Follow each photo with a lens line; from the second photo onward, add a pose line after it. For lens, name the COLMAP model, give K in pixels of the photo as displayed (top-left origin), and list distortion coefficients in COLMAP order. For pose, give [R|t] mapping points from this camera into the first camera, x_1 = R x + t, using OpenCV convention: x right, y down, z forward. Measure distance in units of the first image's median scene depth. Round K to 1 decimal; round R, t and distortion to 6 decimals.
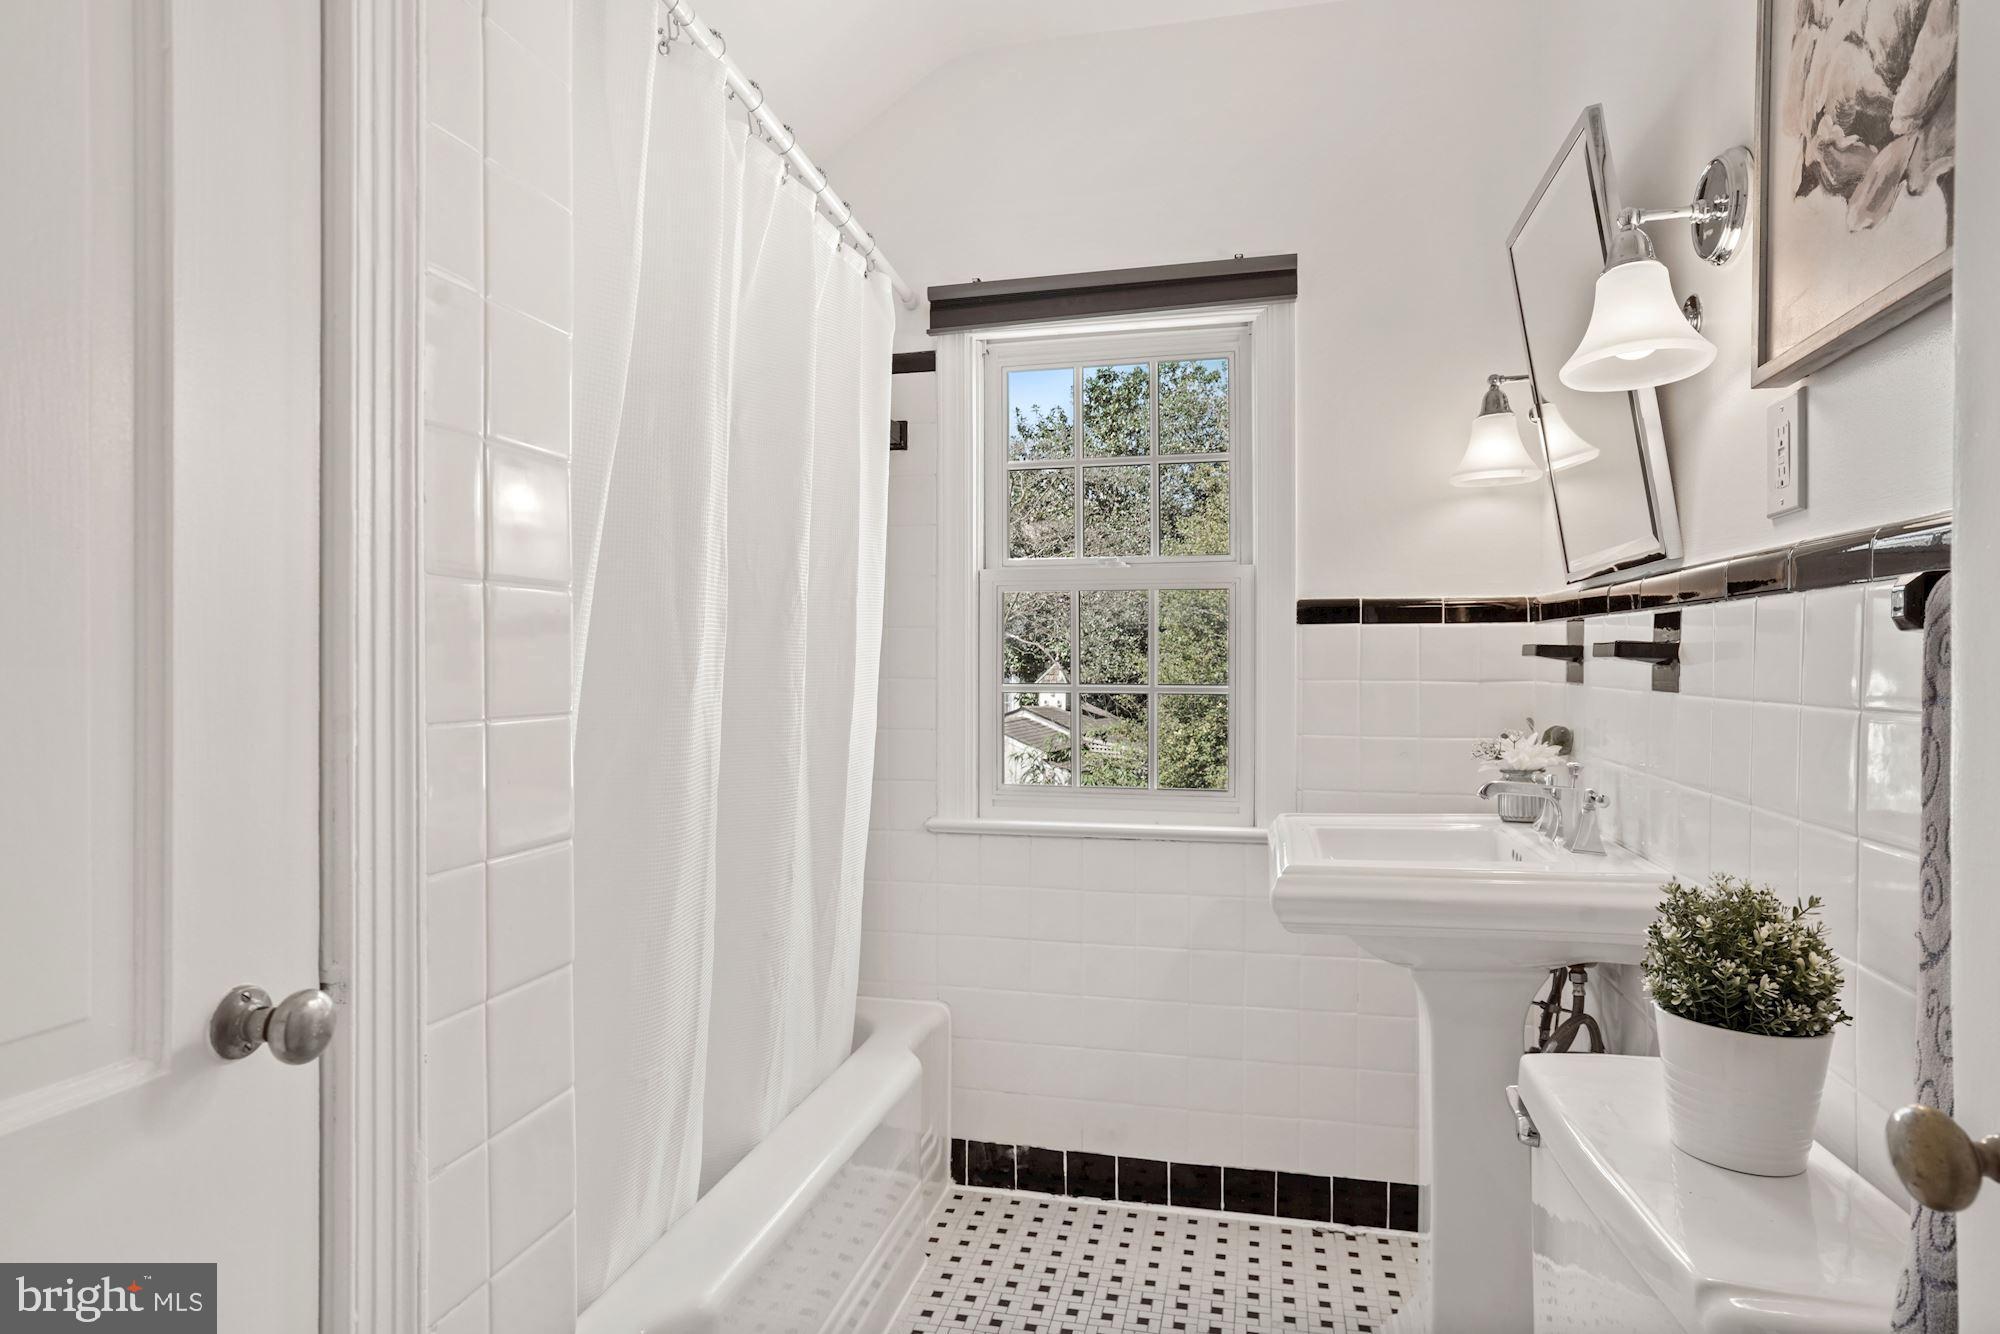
lens RADIAL K [[1129.7, 0, 1002.0], [0, 1129.7, 664.6], [0, 0, 1]] dist [0.008694, -0.000360]
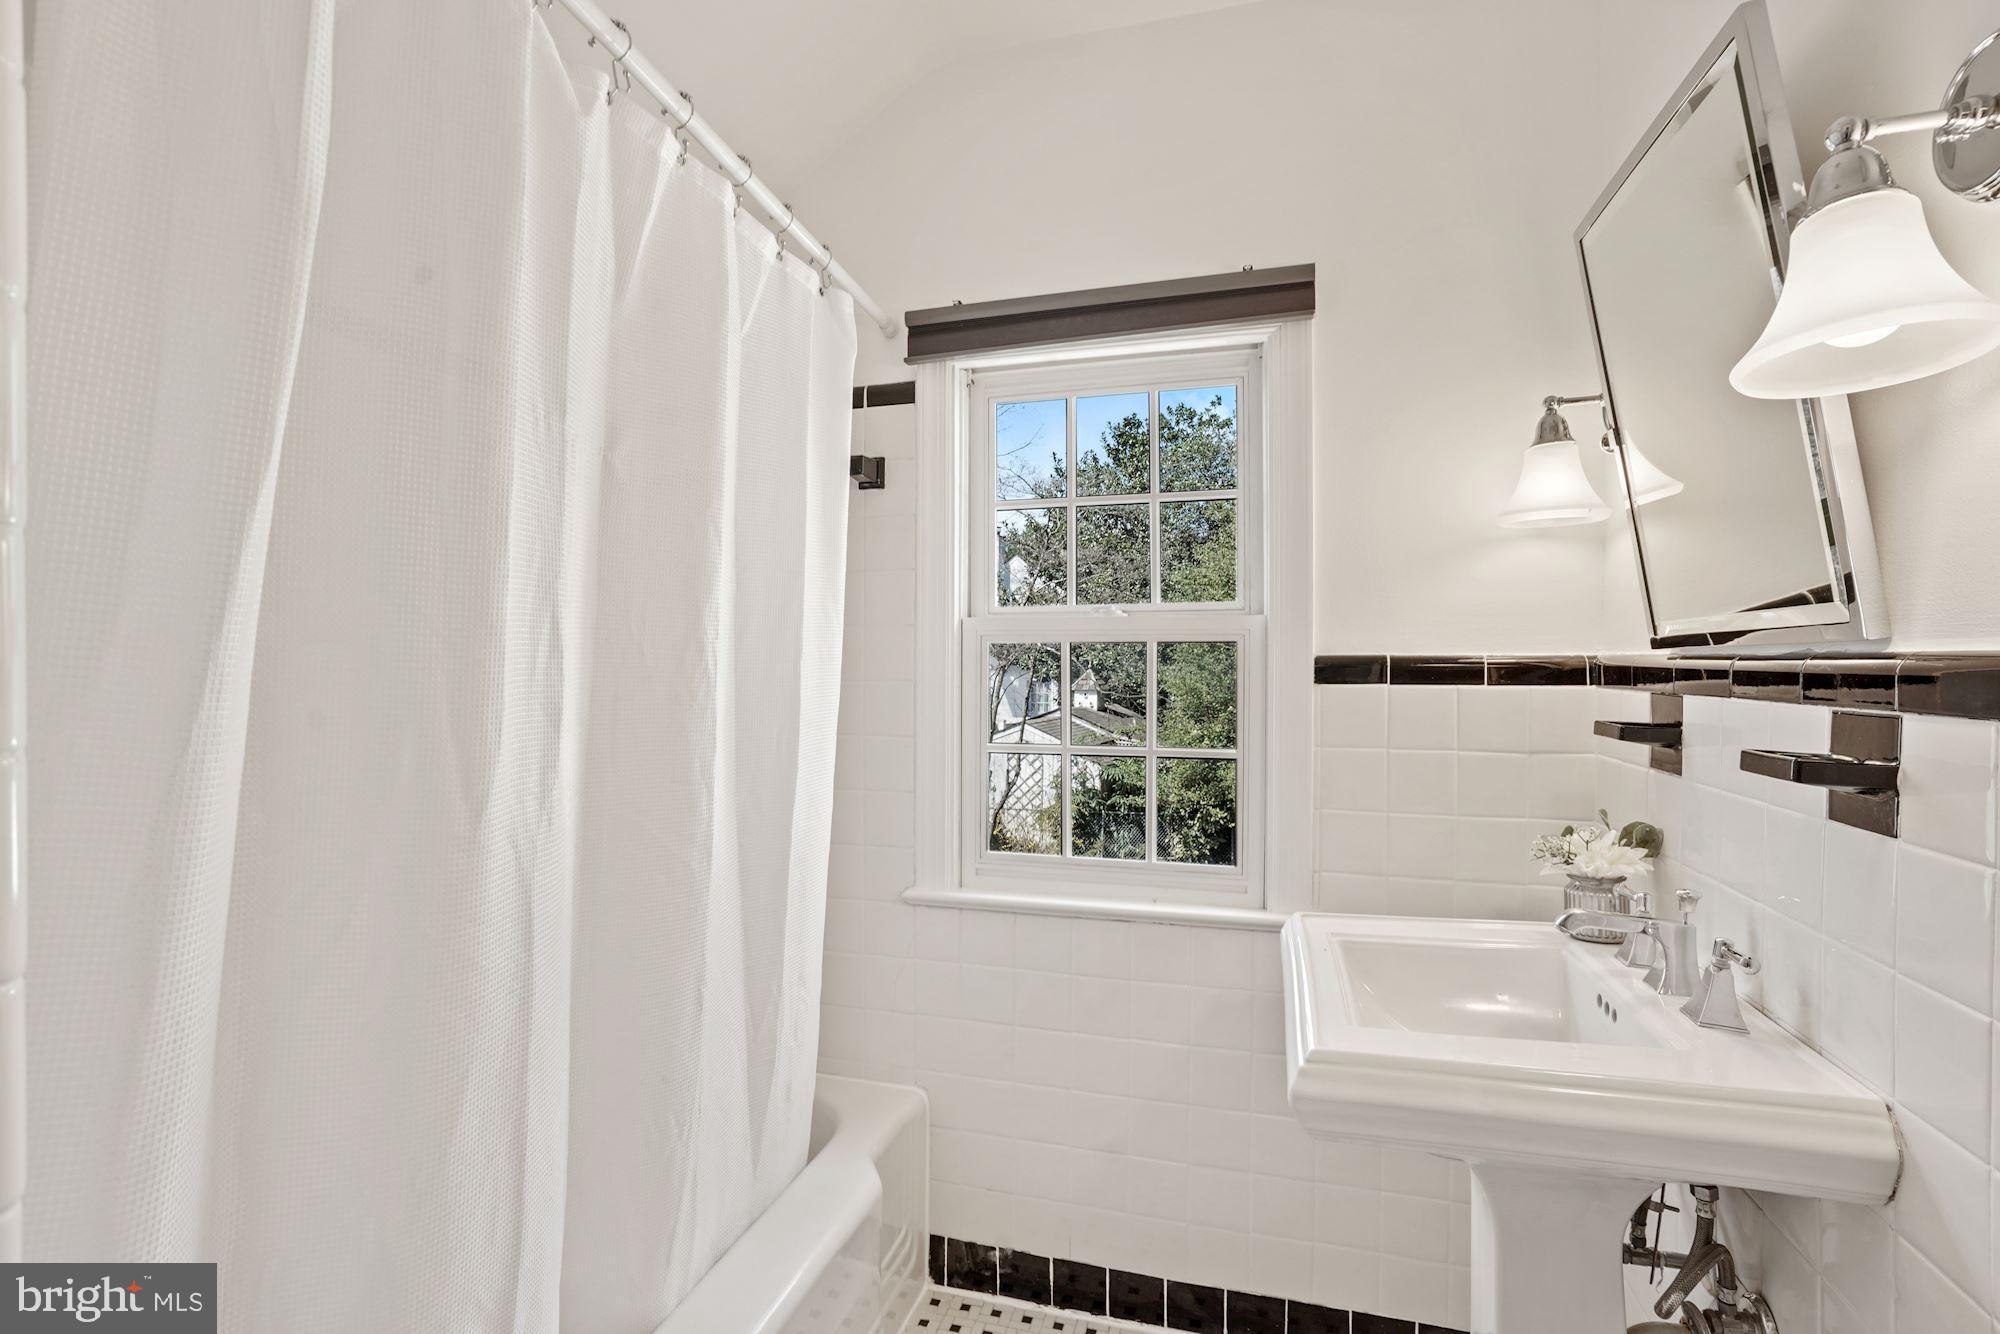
lens RADIAL K [[961.5, 0, 990.0], [0, 961.5, 669.3], [0, 0, 1]] dist [-0.014627, 0.009493]
pose [[0.998470, 0.003188, -0.055196, 0.051037], [-0.003224, 0.999995, -0.000569, -0.046683], [0.055194, 0.000746, 0.998475, 0.244106]]
